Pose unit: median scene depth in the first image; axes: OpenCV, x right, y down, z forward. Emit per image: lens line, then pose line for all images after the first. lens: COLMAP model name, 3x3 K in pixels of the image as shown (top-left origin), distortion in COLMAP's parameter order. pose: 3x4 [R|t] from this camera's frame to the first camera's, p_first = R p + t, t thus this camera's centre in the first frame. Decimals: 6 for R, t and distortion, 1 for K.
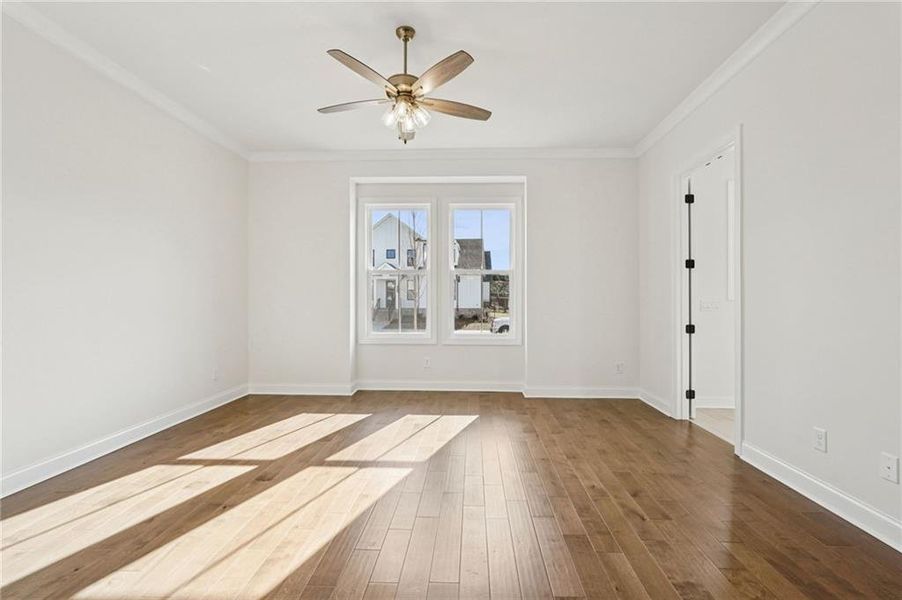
lens RADIAL K [[400.9, 0, 451.7], [0, 400.9, 299.0], [0, 0, 1]] dist [-0.012476, 0.007592]
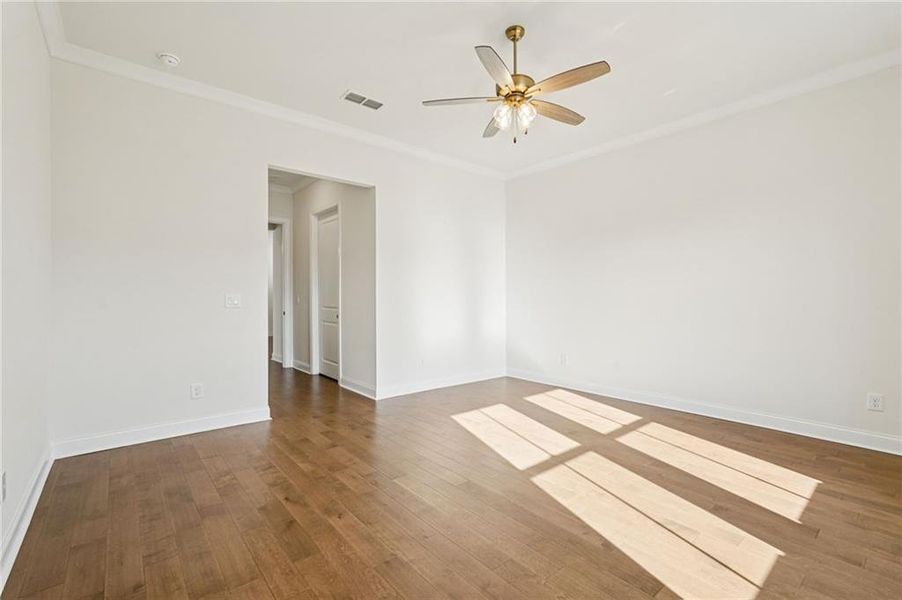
lens RADIAL K [[400.9, 0, 451.7], [0, 400.9, 299.0], [0, 0, 1]] dist [-0.012476, 0.007592]
pose [[-0.731355, -0.002027, -0.681994, 0.715854], [0.003227, 0.999974, -0.006432, 0.021412], [0.681989, -0.006905, -0.731330, 1.684252]]
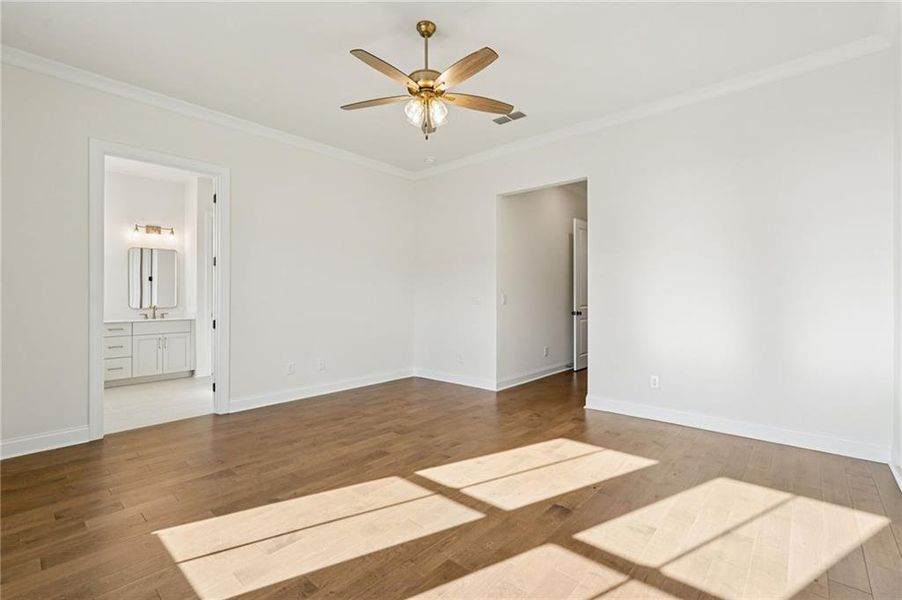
lens RADIAL K [[400.9, 0, 451.7], [0, 400.9, 299.0], [0, 0, 1]] dist [-0.012476, 0.007592]
pose [[-0.779624, 0.001505, 0.626247, -0.811779], [-0.000060, 0.999997, -0.002478, 0.012553], [-0.626248, -0.001970, -0.779621, 1.792939]]
